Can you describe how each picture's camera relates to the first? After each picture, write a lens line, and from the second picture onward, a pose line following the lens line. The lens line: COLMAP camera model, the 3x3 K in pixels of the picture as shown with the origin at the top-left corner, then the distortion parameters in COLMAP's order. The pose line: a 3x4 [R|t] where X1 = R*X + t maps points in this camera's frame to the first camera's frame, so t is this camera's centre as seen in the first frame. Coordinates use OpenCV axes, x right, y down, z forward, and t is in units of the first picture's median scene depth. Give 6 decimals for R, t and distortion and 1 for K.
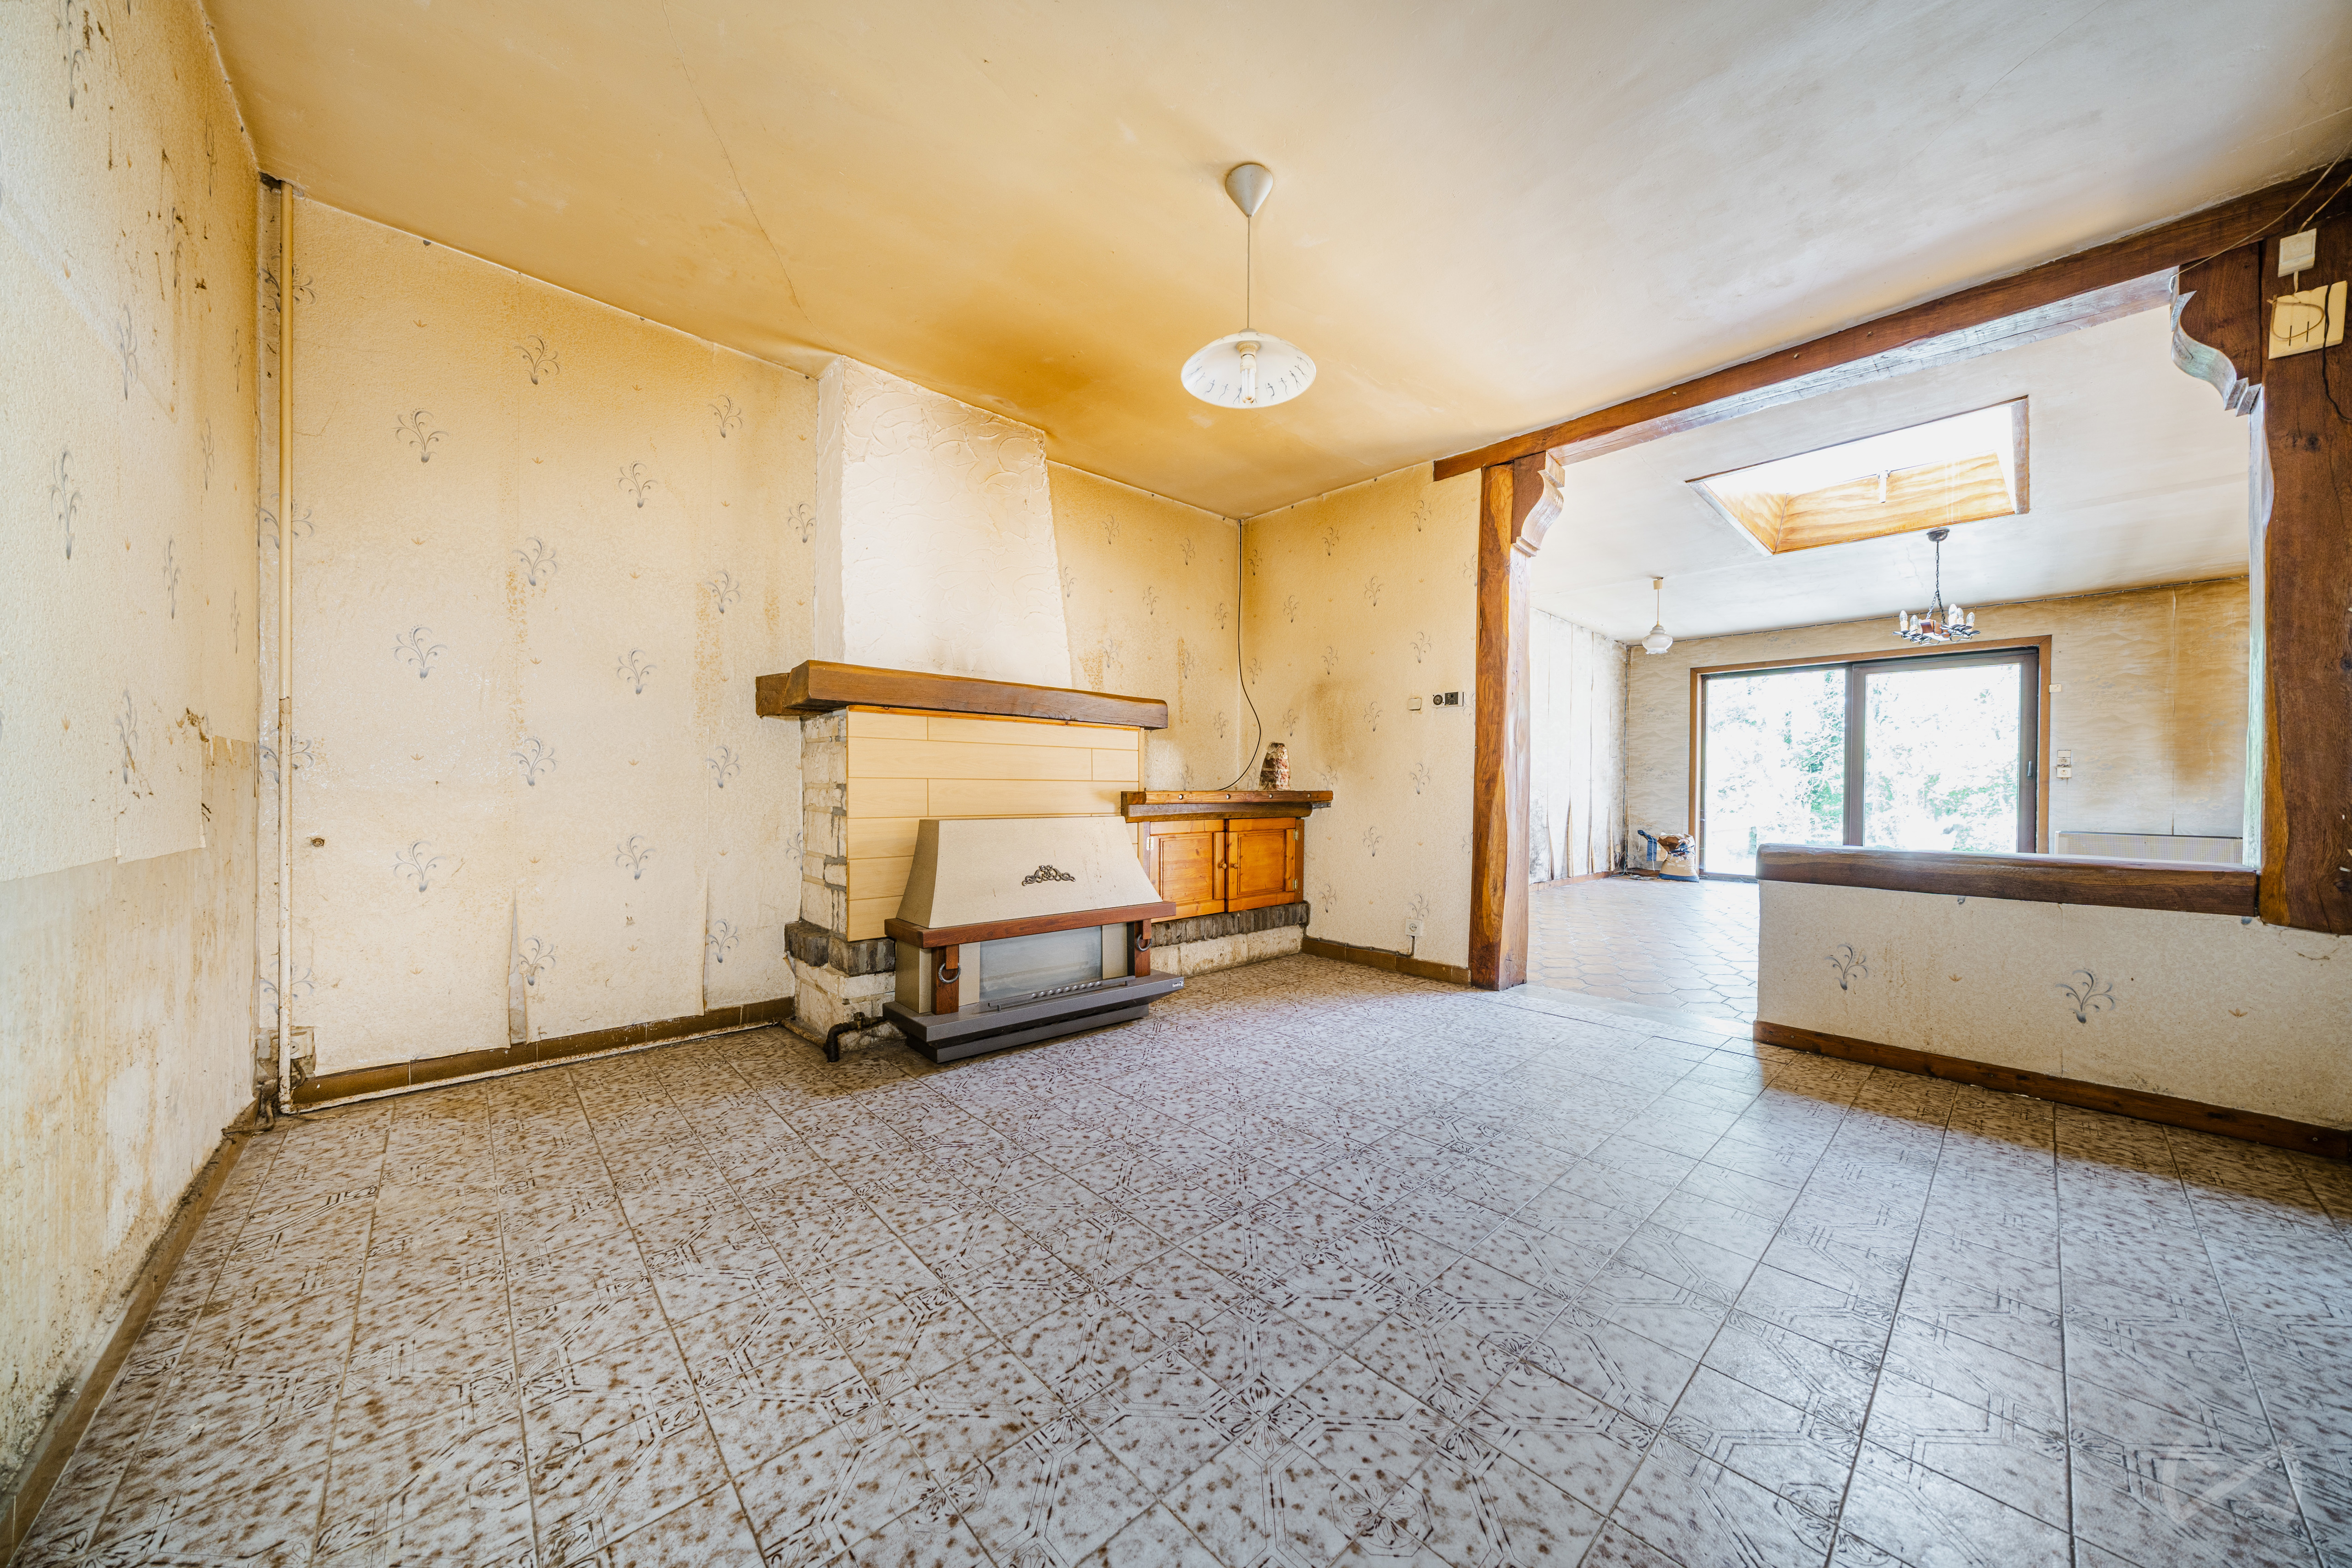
lens RADIAL K [[795.8, 0, 1186.2], [0, 795.8, 795.6], [0, 0, 1]] dist [-0.012872, 0.000208]
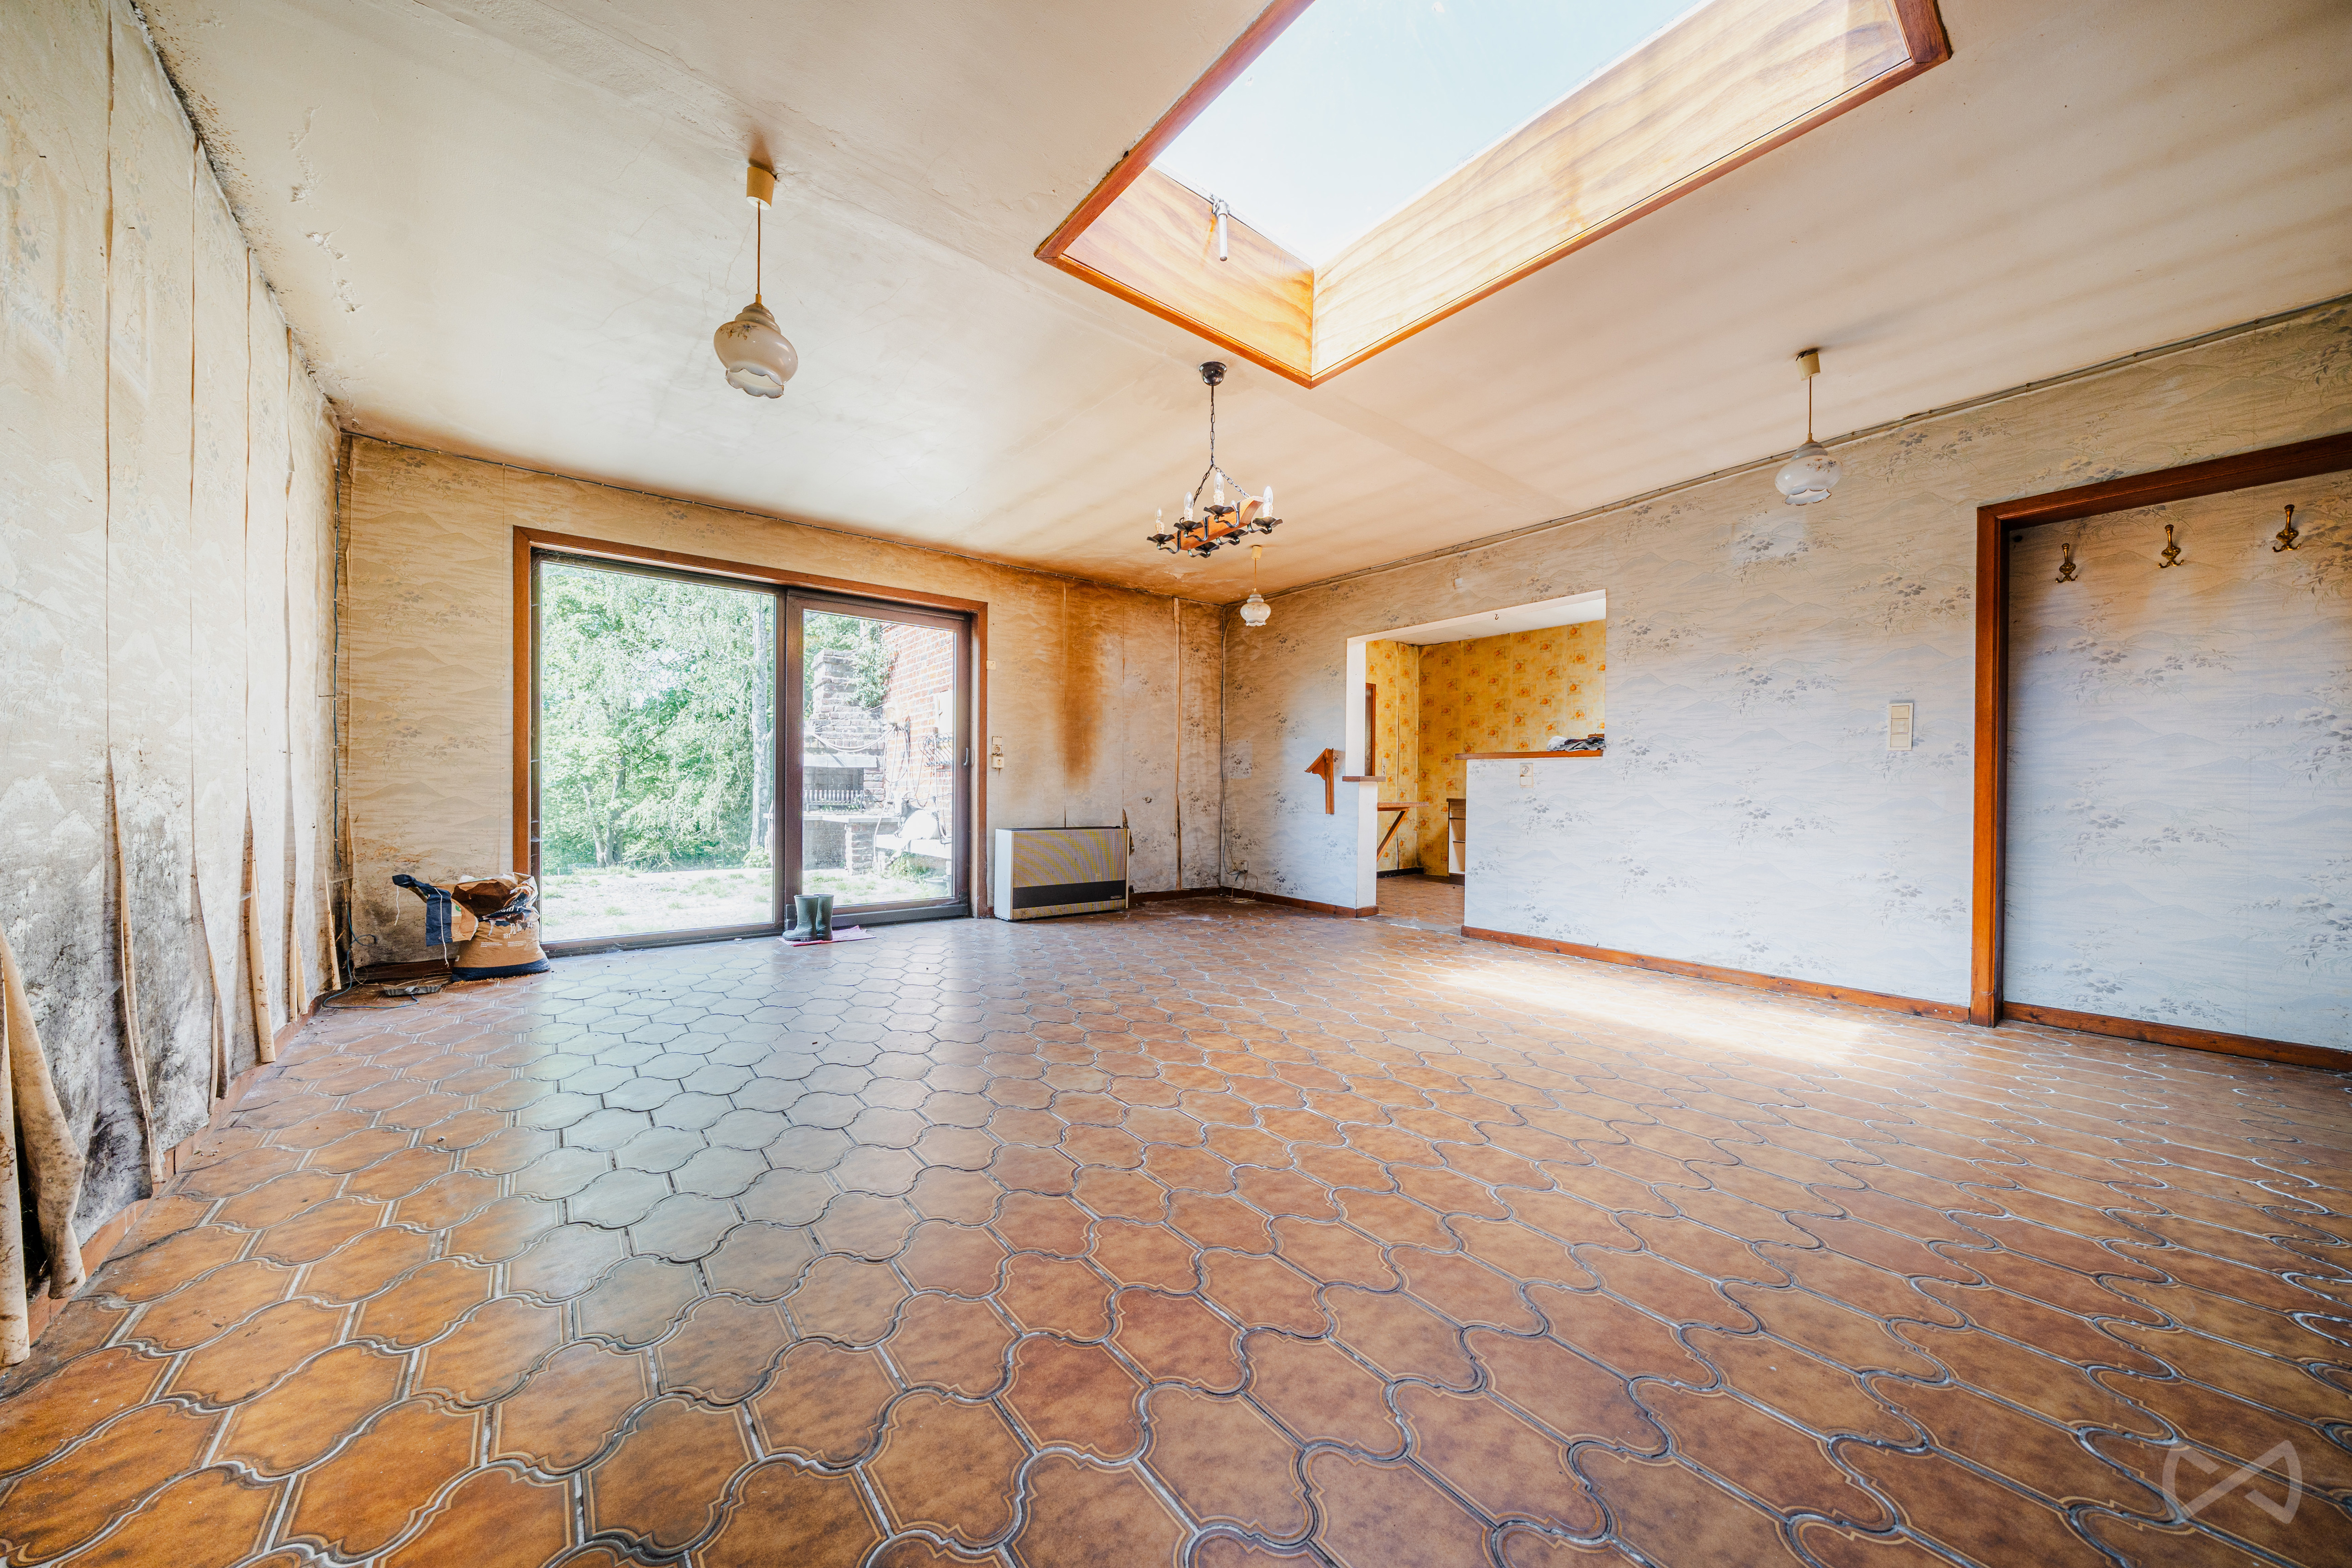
lens RADIAL K [[795.8, 0, 1169.2], [0, 795.8, 789.0], [0, 0, 1]] dist [-0.012872, 0.000208]
pose [[0.072228, -0.009163, 0.997346, 0.189996], [0.002090, 0.999957, 0.009036, -0.005397], [-0.997386, 0.001432, 0.072244, 0.575872]]
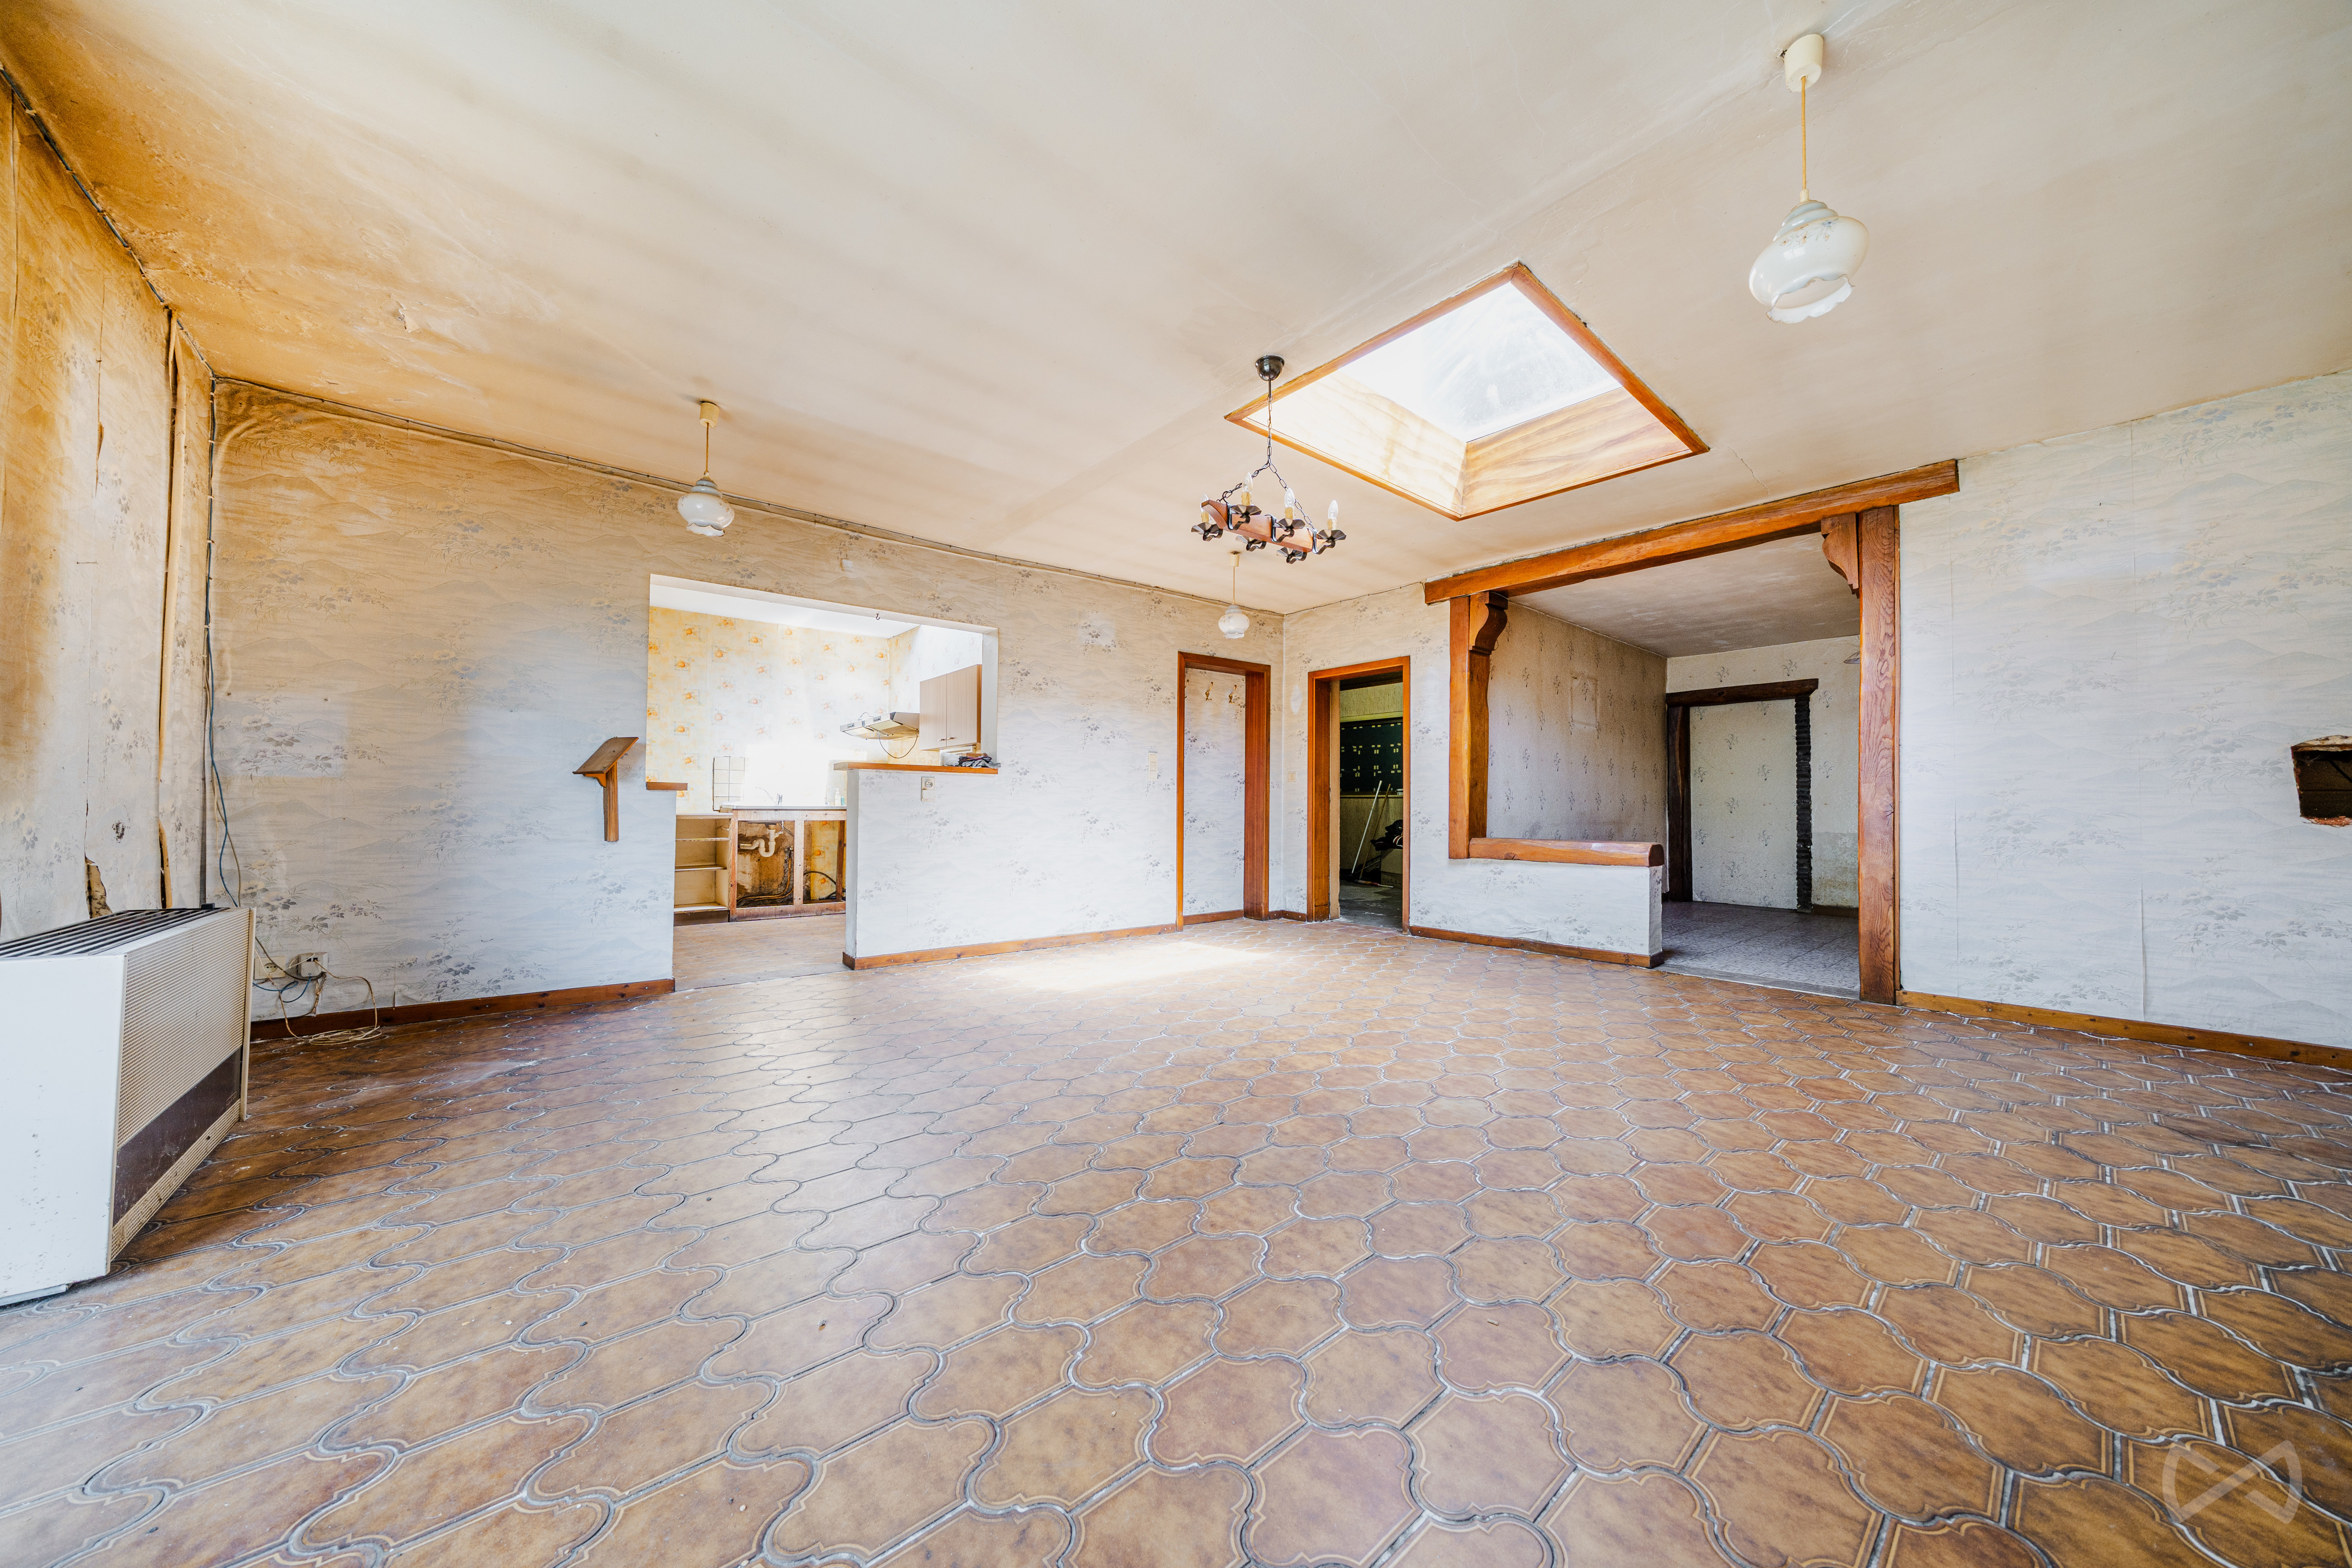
lens RADIAL K [[795.8, 0, 1169.6], [0, 795.8, 793.6], [0, 0, 1]] dist [-0.012872, 0.000208]
pose [[-0.999307, -0.016416, 0.033394, 0.554276], [-0.016681, 0.999831, -0.007682, -0.004615], [-0.033262, -0.008233, -0.999413, 0.898470]]
